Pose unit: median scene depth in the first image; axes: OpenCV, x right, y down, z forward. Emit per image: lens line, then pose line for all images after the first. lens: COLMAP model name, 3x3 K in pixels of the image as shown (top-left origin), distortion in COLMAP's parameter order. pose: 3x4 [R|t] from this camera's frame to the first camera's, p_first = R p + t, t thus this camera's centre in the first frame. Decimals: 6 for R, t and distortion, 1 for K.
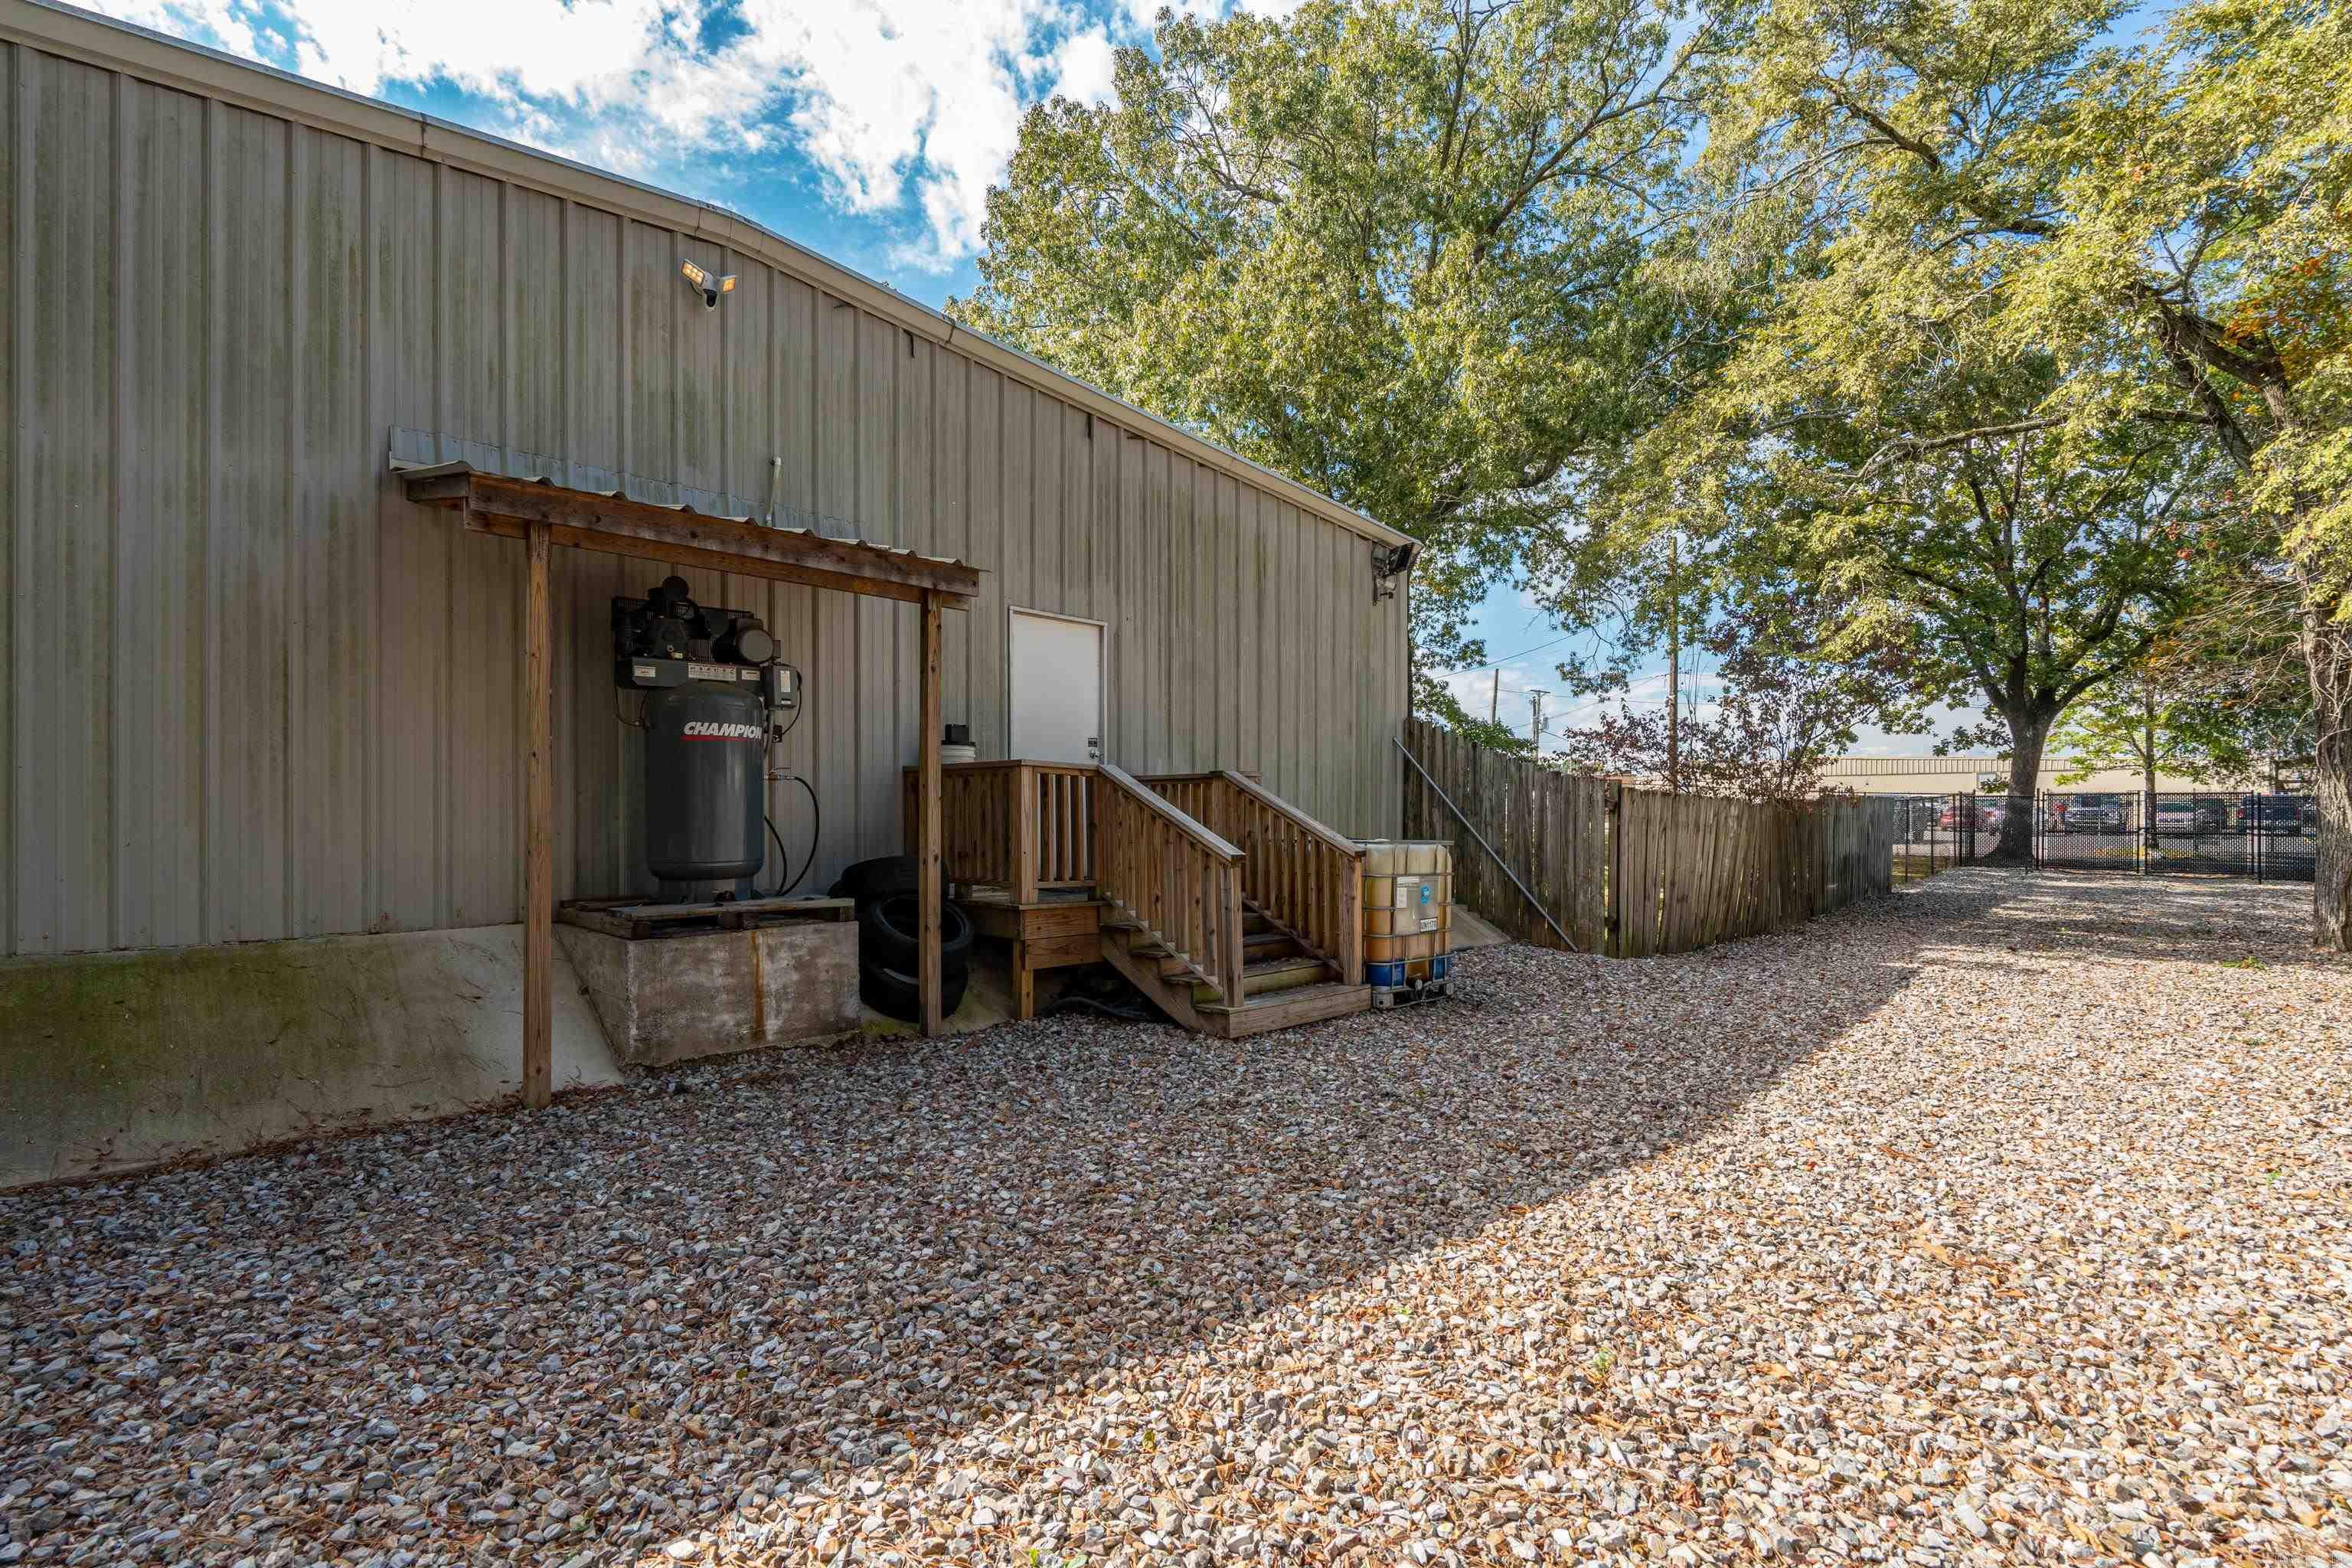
lens RADIAL K [[1050.4, 0, 1166.3], [0, 1050.4, 816.6], [0, 0, 1]] dist [0.001436, 0.000528]
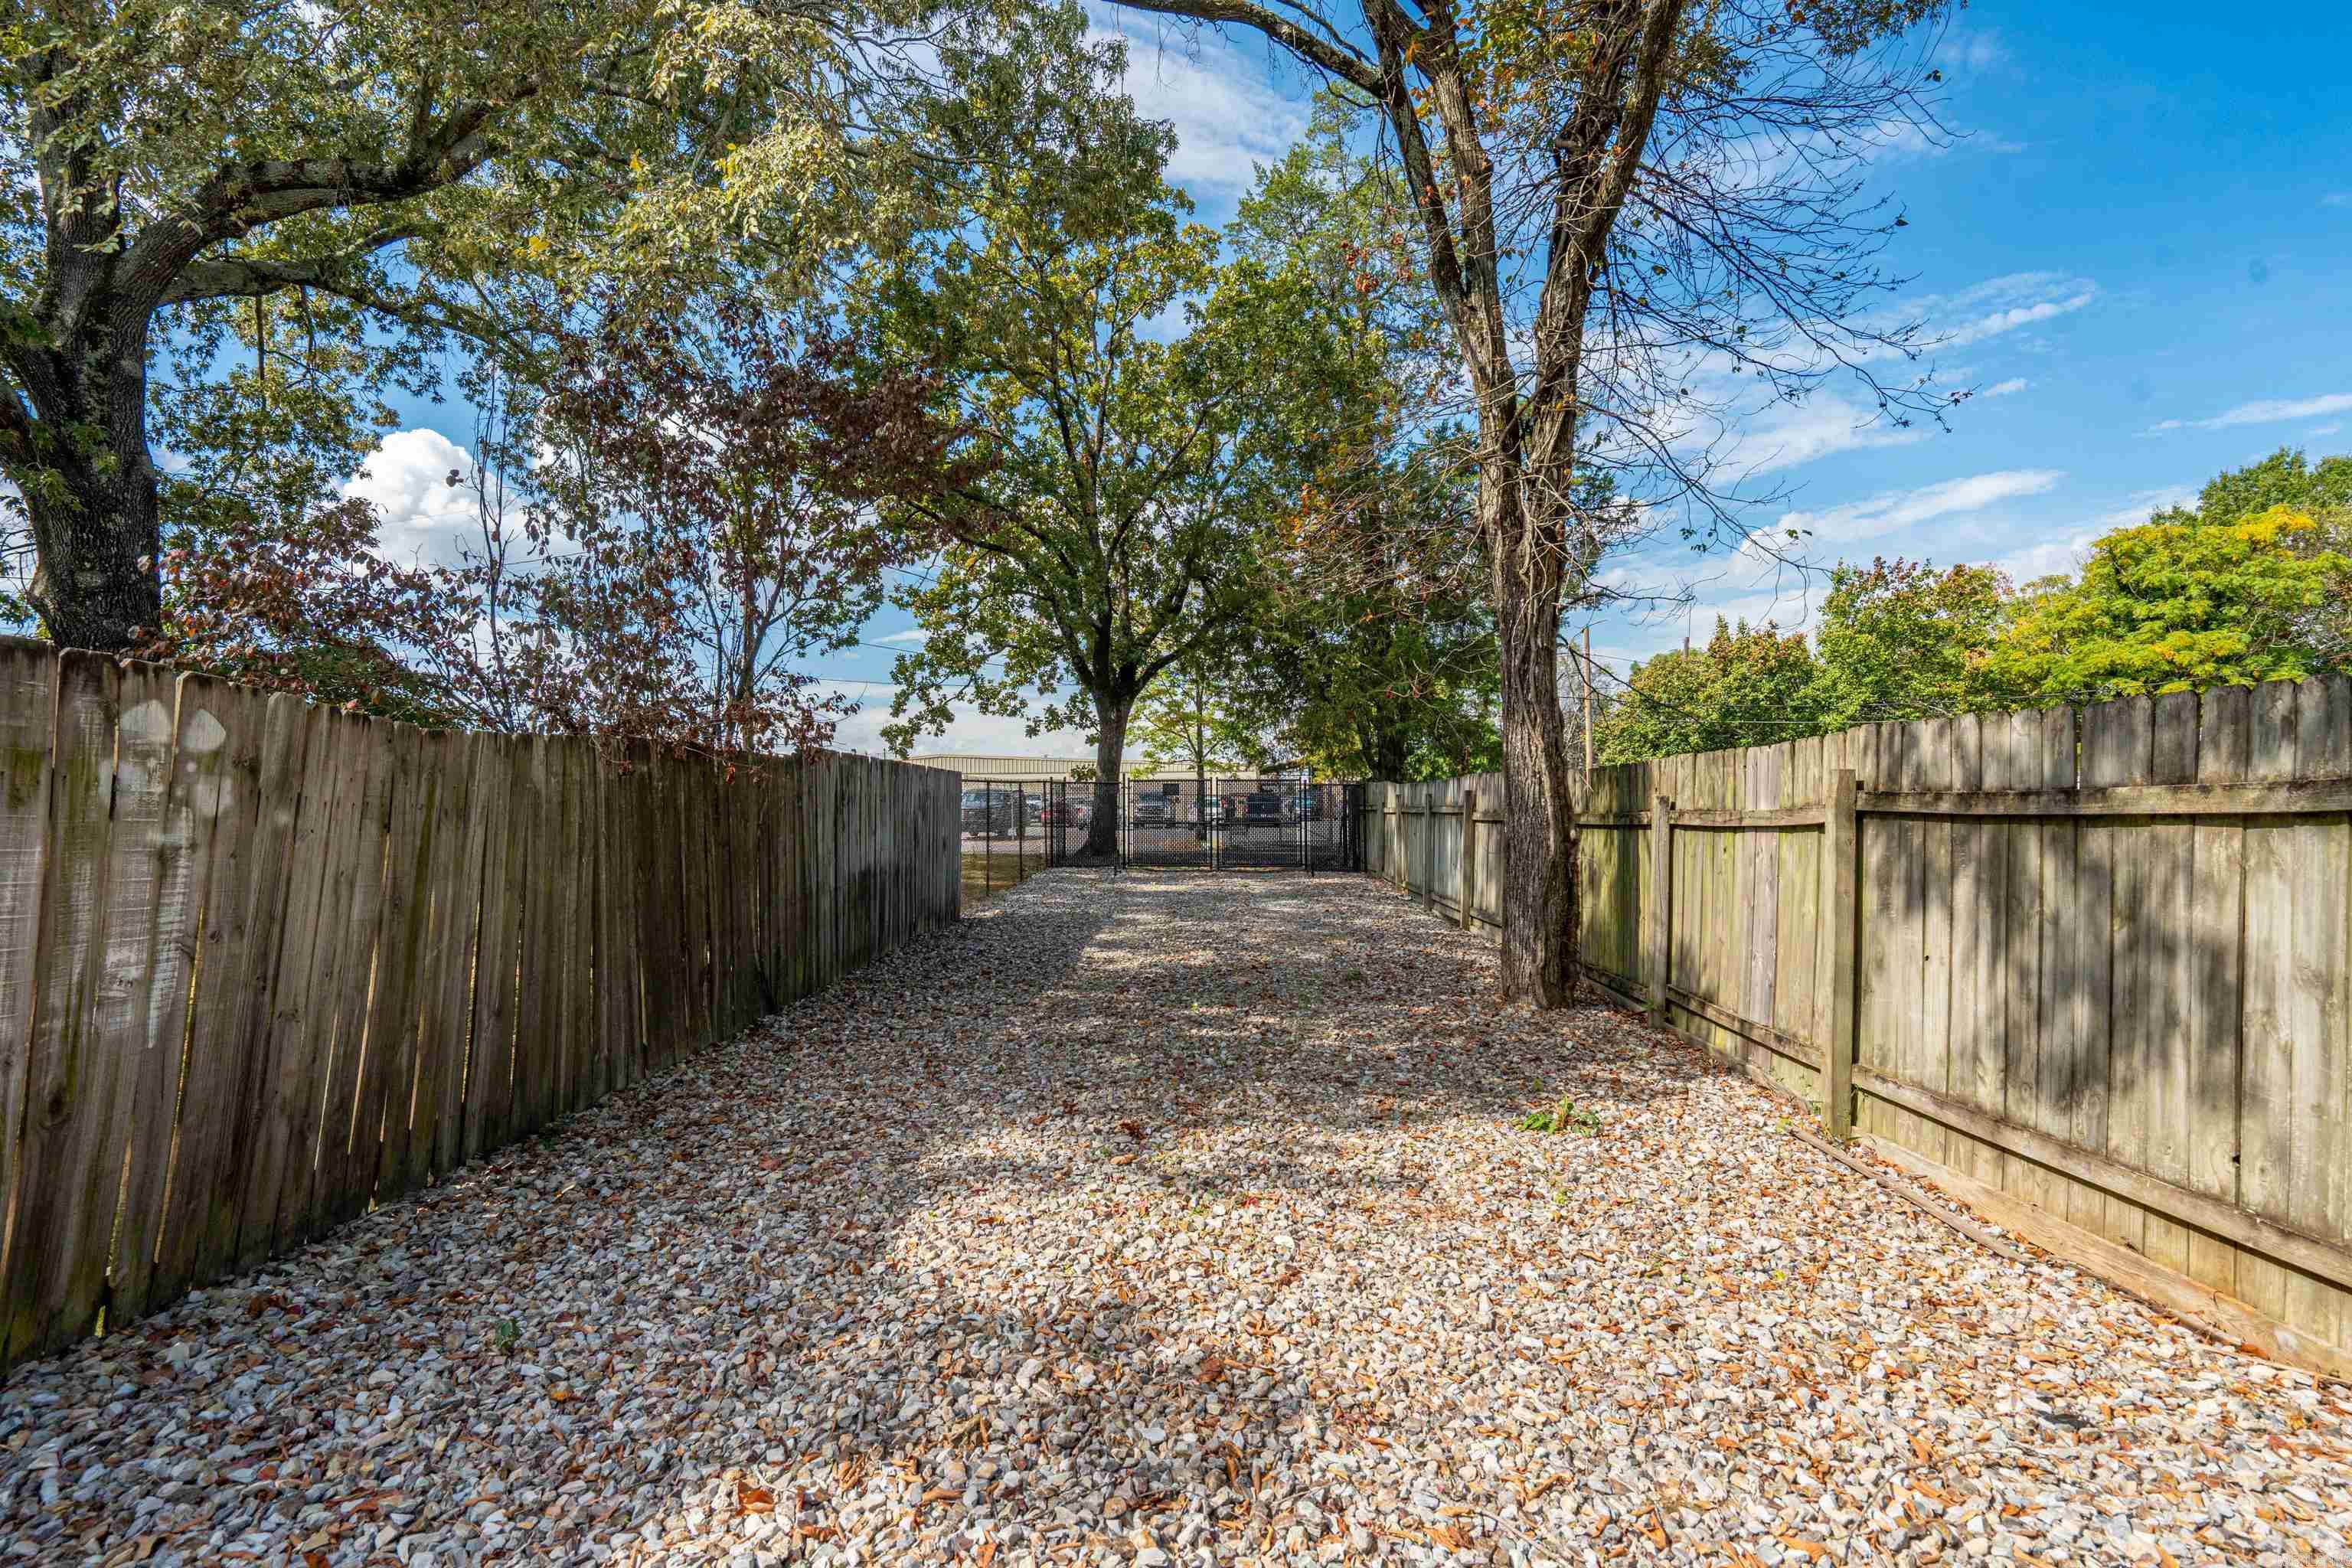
lens RADIAL K [[1050.4, 0, 1166.3], [0, 1050.4, 816.6], [0, 0, 1]] dist [0.001436, 0.000528]
pose [[0.729001, 0.001289, 0.684511, 0.236661], [0.002294, 0.999988, -0.004326, 0.010709], [-0.684508, 0.004724, 0.728990, 0.310924]]
